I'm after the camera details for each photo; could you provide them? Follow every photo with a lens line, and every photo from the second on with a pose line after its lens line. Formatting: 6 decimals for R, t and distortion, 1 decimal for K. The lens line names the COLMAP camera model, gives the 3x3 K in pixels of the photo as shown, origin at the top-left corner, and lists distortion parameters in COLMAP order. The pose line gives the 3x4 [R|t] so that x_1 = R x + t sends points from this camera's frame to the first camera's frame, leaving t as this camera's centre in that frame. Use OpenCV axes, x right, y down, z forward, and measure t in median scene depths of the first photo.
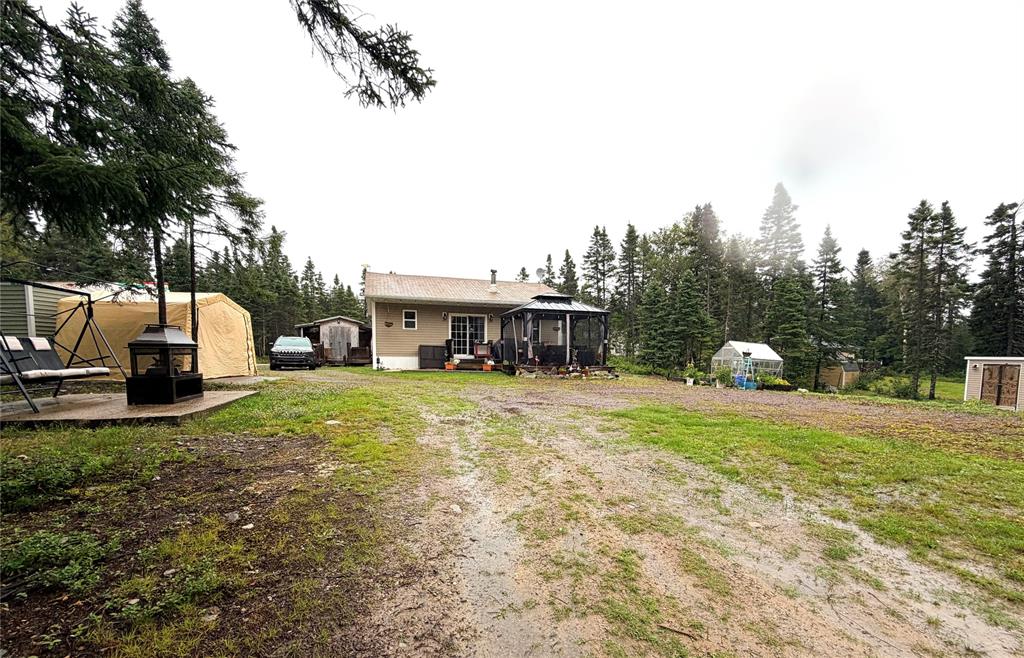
lens RADIAL K [[406.3, 0, 517.3], [0, 406.3, 380.5], [0, 0, 1]] dist [0.004236, 0.000132]
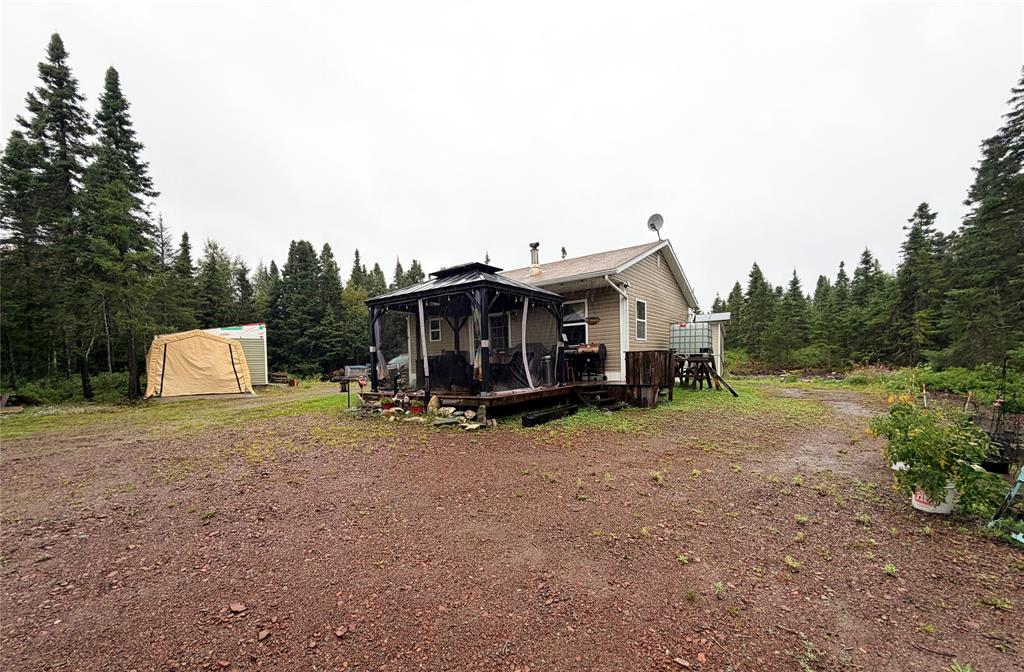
lens RADIAL K [[417.1, 0, 506.6], [0, 417.1, 383.4], [0, 0, 1]] dist [-0.004552, -0.000447]
pose [[0.556193, 0.016494, -0.830889, 0.452276], [-0.028397, 0.999596, 0.000835, -0.036378], [0.830568, 0.023131, 0.556437, 0.537459]]
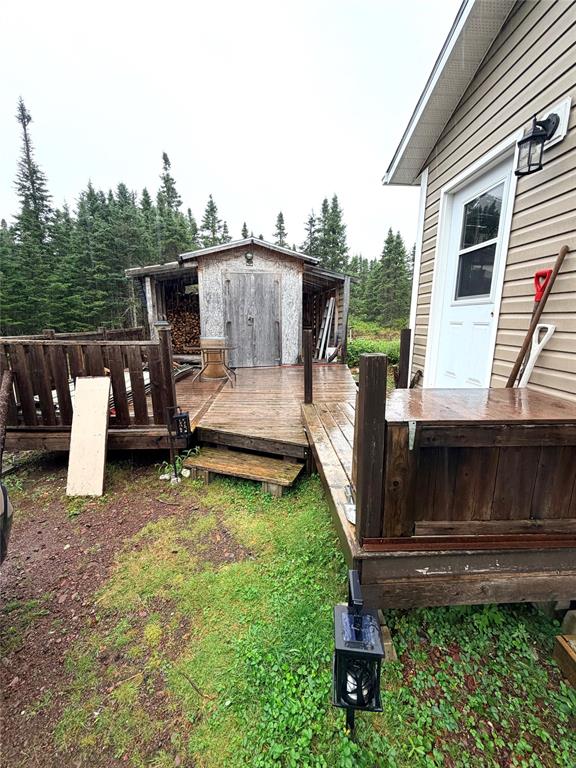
lens RADIAL K [[308.3, 0, 284.4], [0, 308.3, 385.0], [0, 0, 1]] dist [0.003293, -0.000466]
pose [[0.956284, 0.053880, -0.287433, -0.414130], [-0.014788, 0.990533, 0.136477, -0.094337], [0.292066, -0.126260, 0.948028, 0.938660]]
